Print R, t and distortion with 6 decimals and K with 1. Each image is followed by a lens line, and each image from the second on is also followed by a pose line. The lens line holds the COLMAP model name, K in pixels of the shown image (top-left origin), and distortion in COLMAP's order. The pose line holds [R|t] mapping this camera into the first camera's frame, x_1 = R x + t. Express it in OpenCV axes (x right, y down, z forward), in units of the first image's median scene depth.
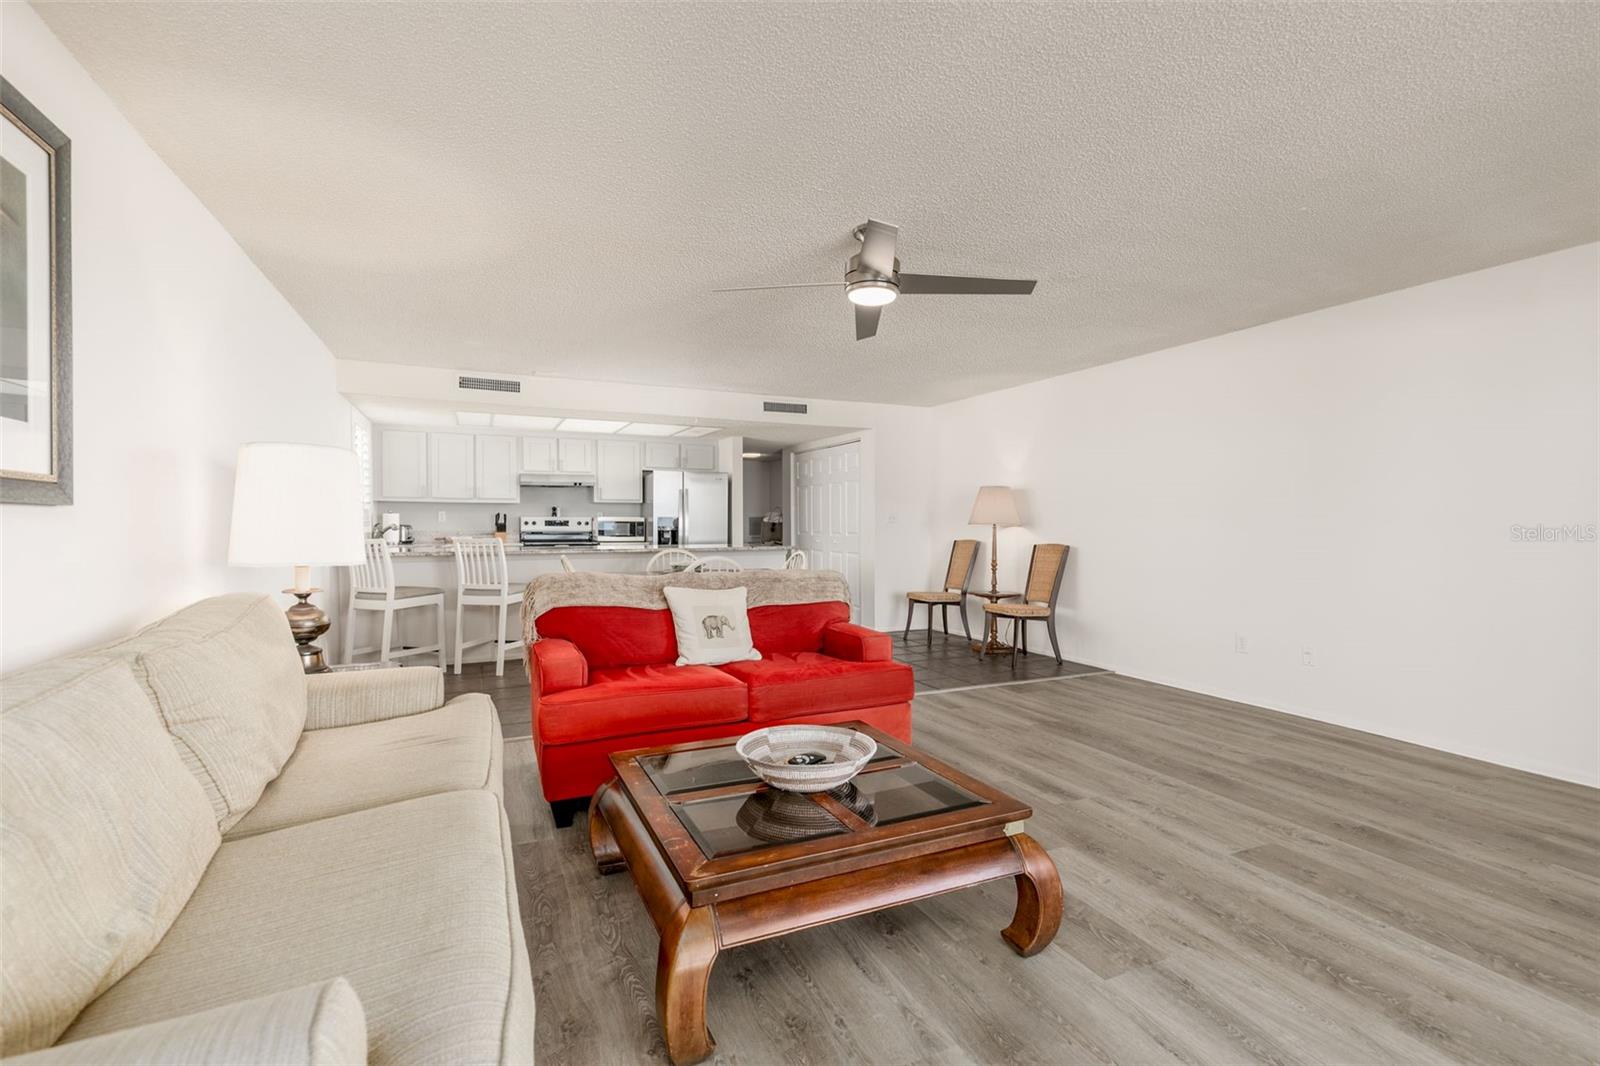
lens RADIAL K [[722.3, 0, 804.8], [0, 722.3, 526.1], [0, 0, 1]] dist [0.010161, -0.002939]
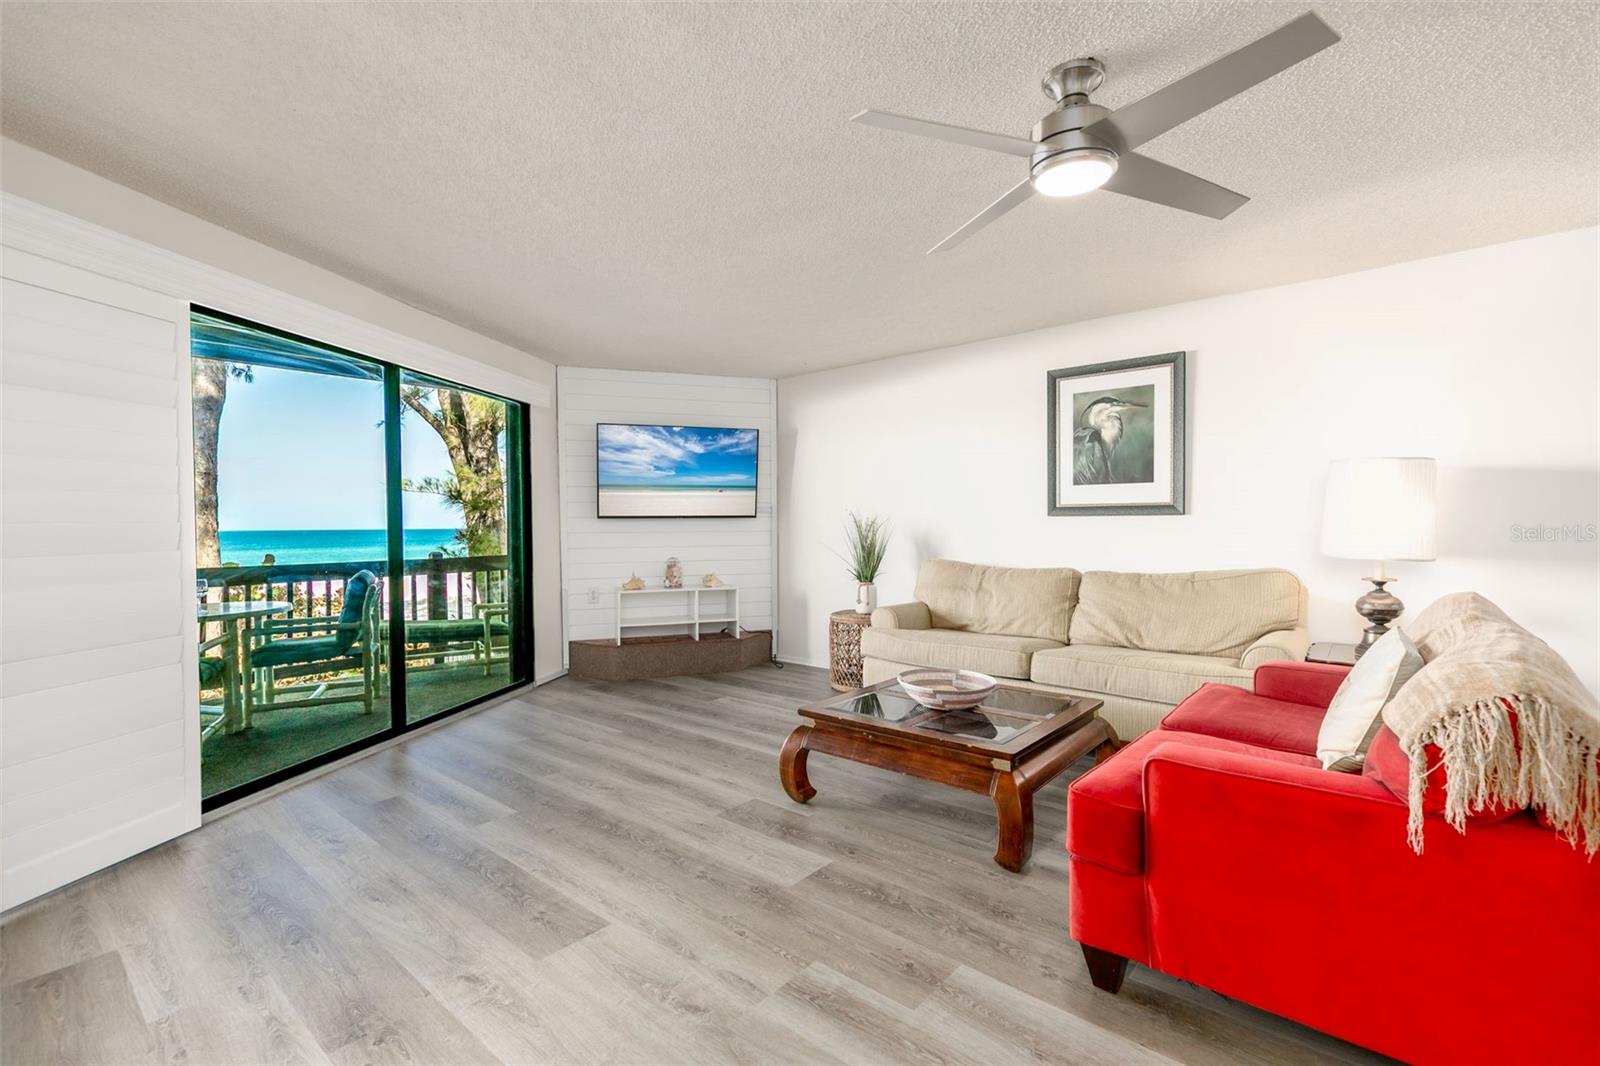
lens RADIAL K [[722.3, 0, 803.8], [0, 722.3, 533.4], [0, 0, 1]] dist [0.010161, -0.002939]
pose [[-0.903573, 0.011855, -0.428271, 0.575025], [0.004088, 0.999810, 0.019051, -0.010041], [0.428415, 0.015463, -0.903450, 1.437095]]
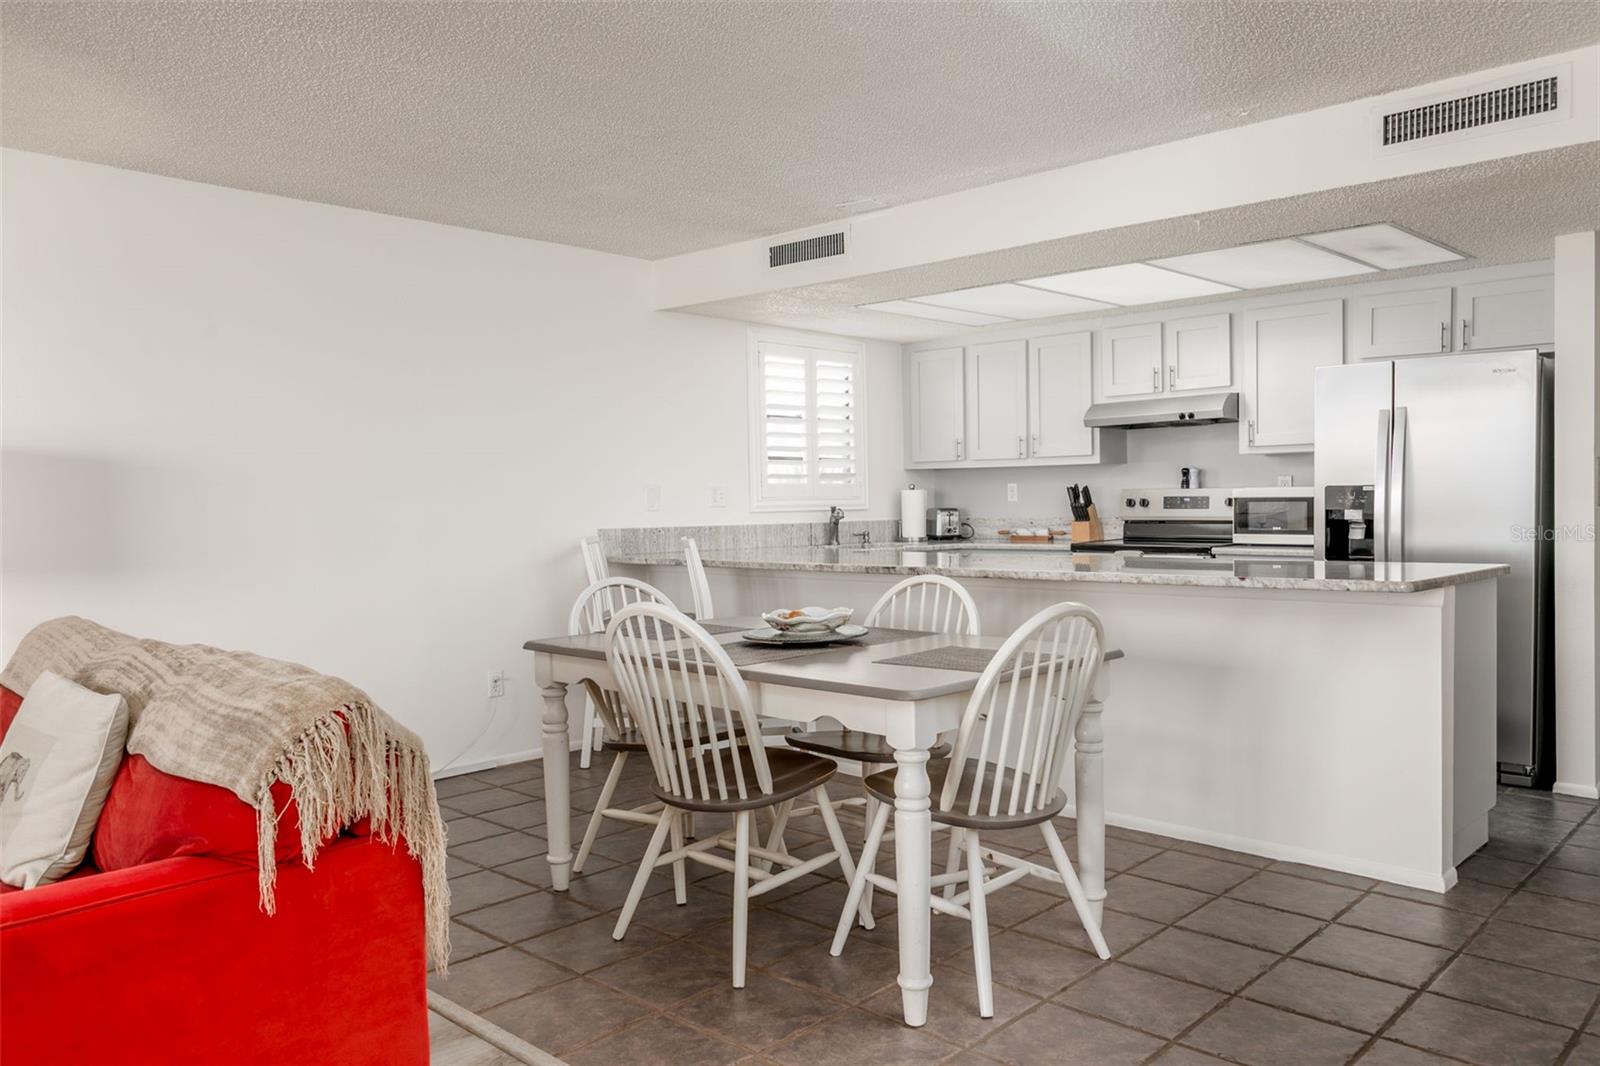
lens RADIAL K [[1182.1, 0, 807.9], [0, 1182.1, 533.5], [0, 0, 1]] dist [0.036187, -0.003346]
pose [[0.382175, 0.020291, -0.923867, 0.717577], [0.009912, 0.999611, 0.026055, -0.016045], [0.924037, -0.019114, 0.381825, 1.234400]]
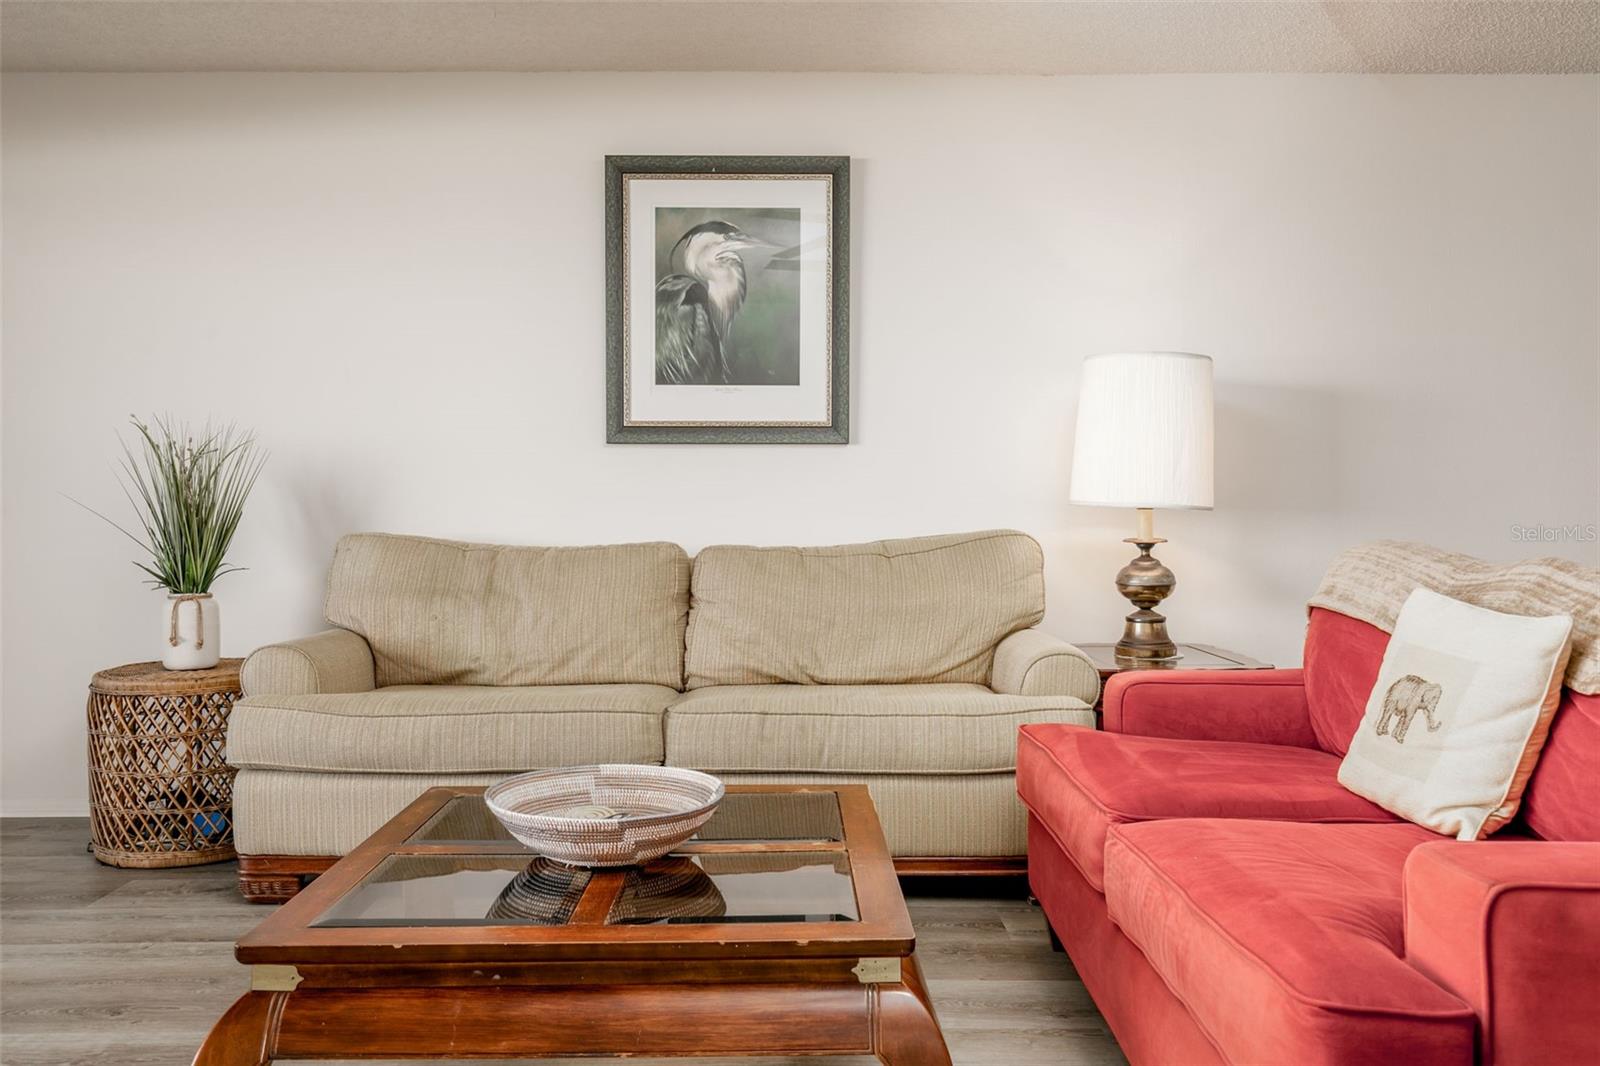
lens RADIAL K [[1216.7, 0, 818.7], [0, 1216.7, 532.4], [0, 0, 1]] dist [0.003316, 0.014865]
pose [[-0.398526, 0.023134, -0.916865, 0.561962], [-0.003042, 0.999643, 0.026545, 0.041069], [0.917152, 0.013368, -0.398314, 1.033153]]
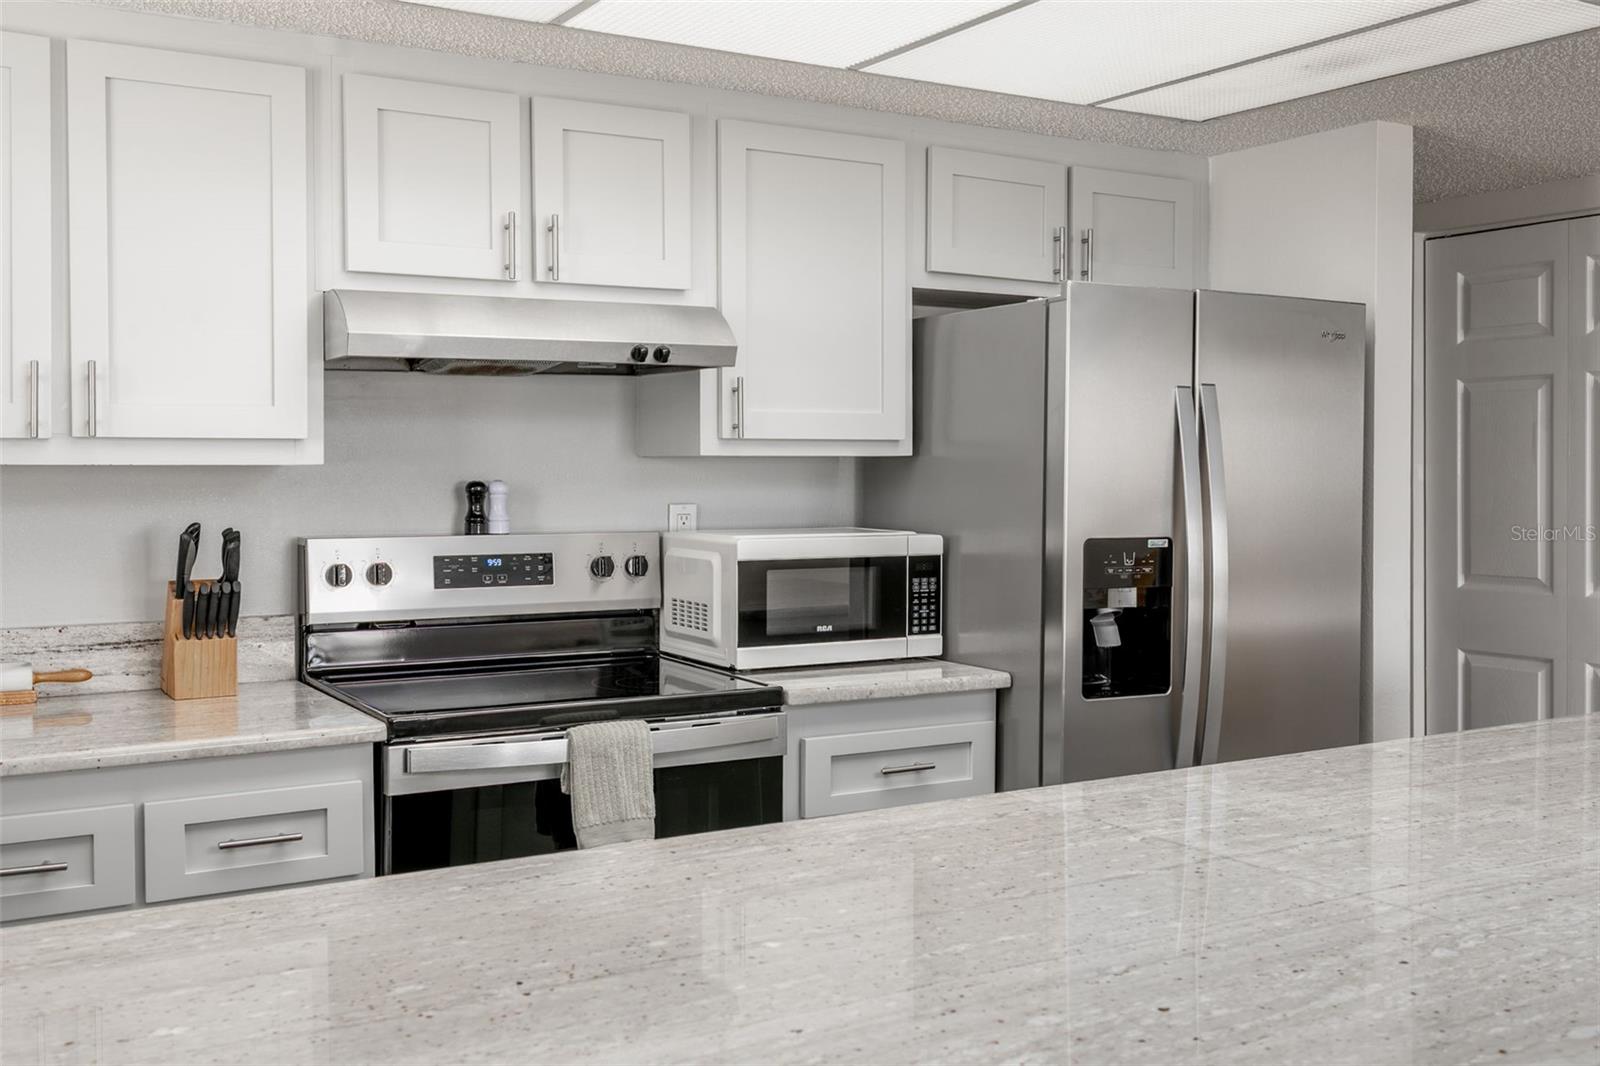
lens RADIAL K [[1526.4, 0, 792.4], [0, 1526.4, 520.3], [0, 0, 1]] dist [0.004849, 0.000000]
pose [[0.994569, -0.003827, 0.104007, -0.796100], [0.000705, 0.999549, 0.030034, -0.072725], [-0.104075, -0.029798, 0.994123, 1.566481]]
